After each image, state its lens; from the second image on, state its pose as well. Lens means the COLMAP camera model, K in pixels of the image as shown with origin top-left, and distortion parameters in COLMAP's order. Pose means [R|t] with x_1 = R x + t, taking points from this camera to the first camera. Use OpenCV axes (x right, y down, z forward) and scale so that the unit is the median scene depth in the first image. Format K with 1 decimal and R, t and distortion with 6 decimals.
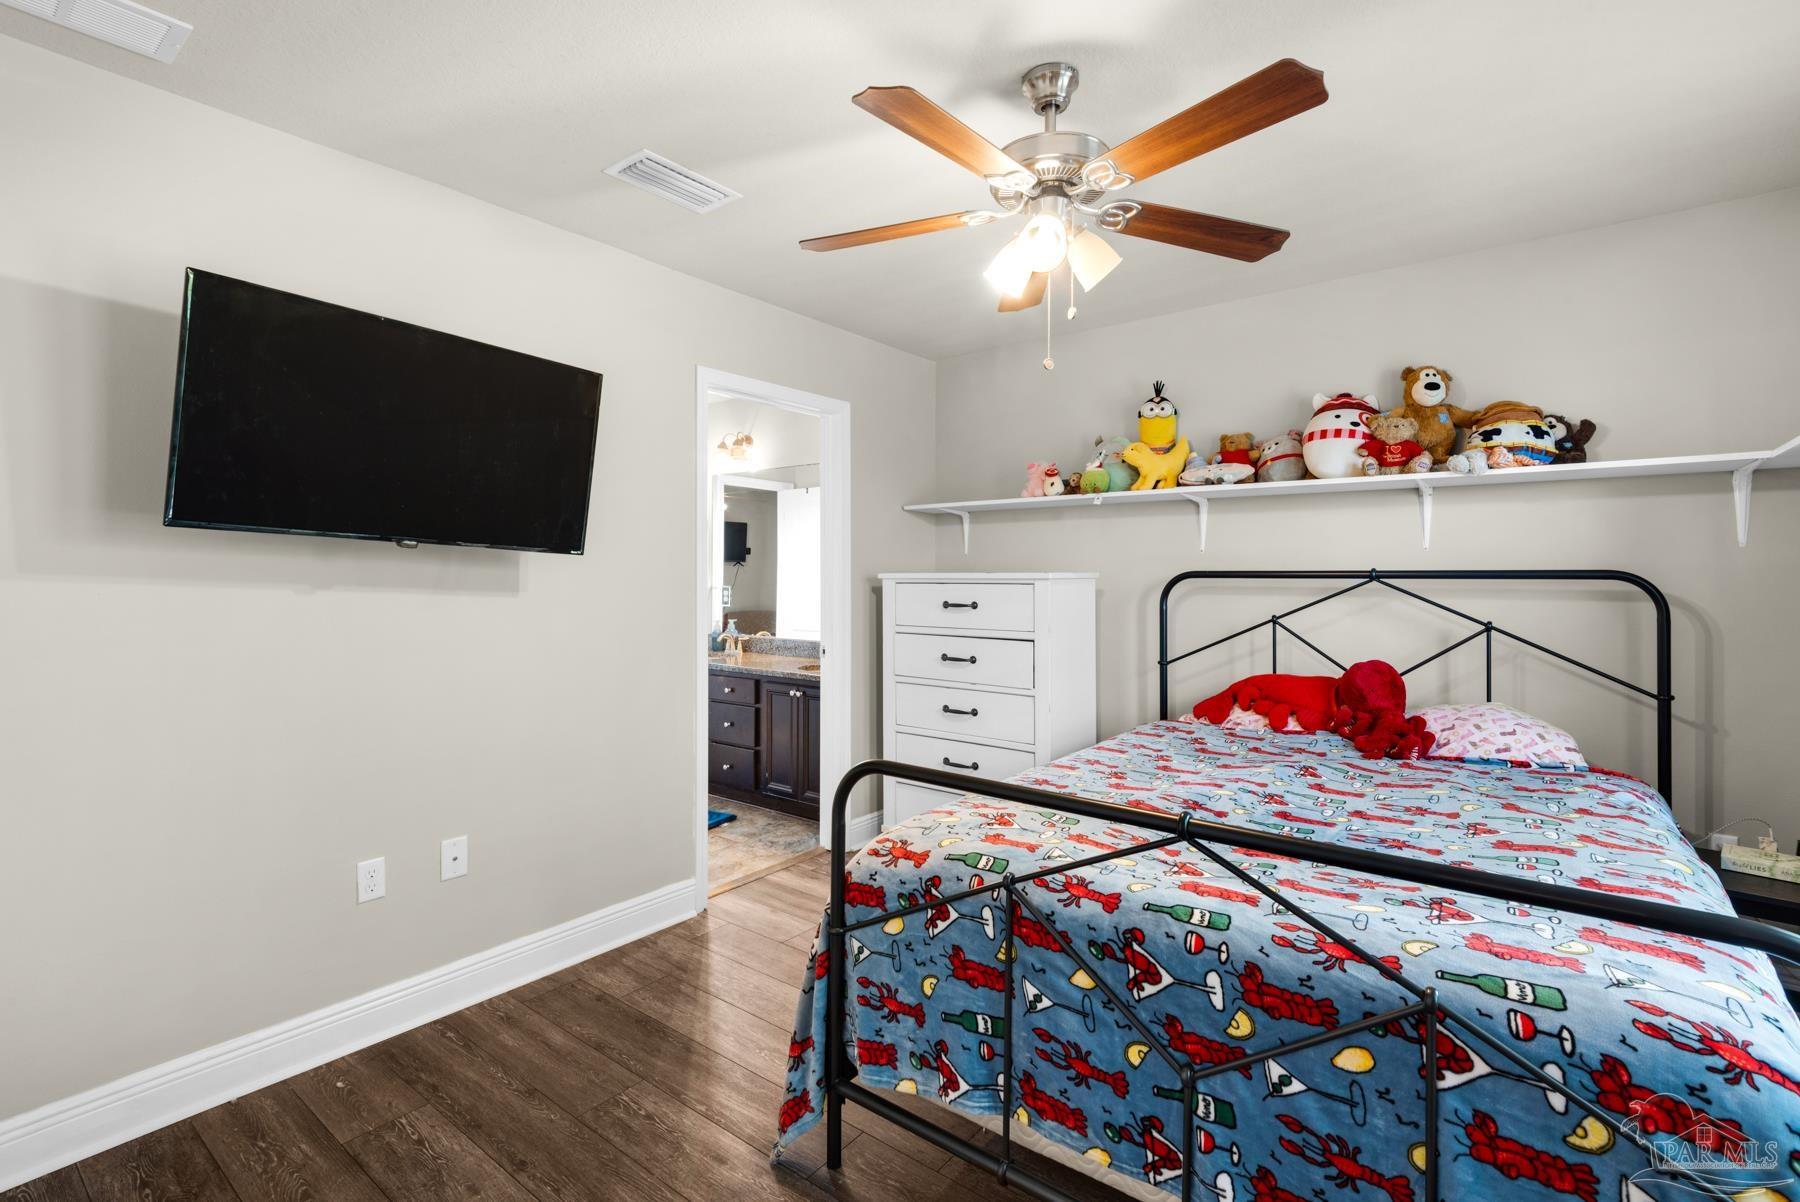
lens RADIAL K [[806.7, 0, 898.3], [0, 806.7, 590.0], [0, 0, 1]] dist [0.013857, -0.005642]
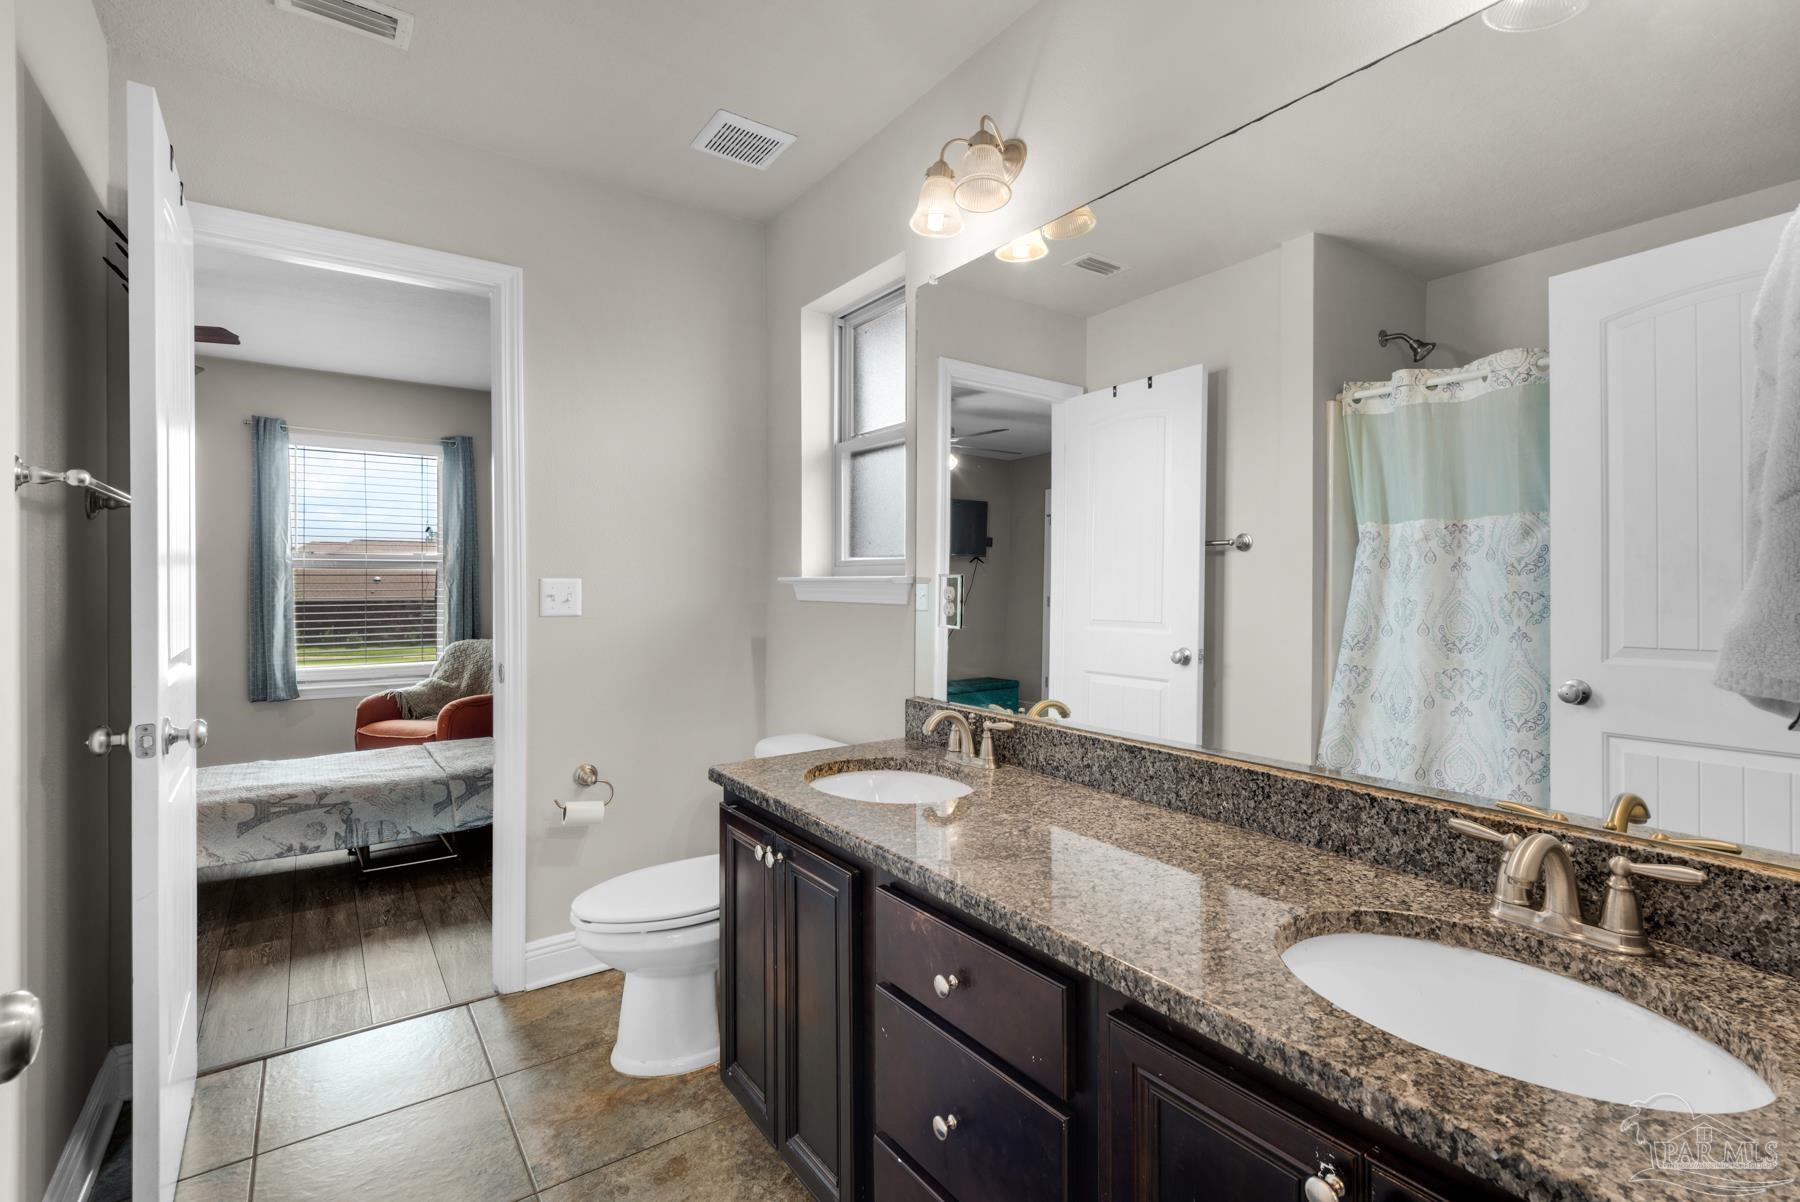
lens RADIAL K [[806.7, 0, 898.1], [0, 806.7, 599.3], [0, 0, 1]] dist [0.013857, -0.005642]
pose [[0.958768, -0.000669, -0.284189, -0.132093], [-0.000584, 0.999990, -0.004323, 0.007445], [0.284189, 0.004311, 0.958759, 0.644685]]
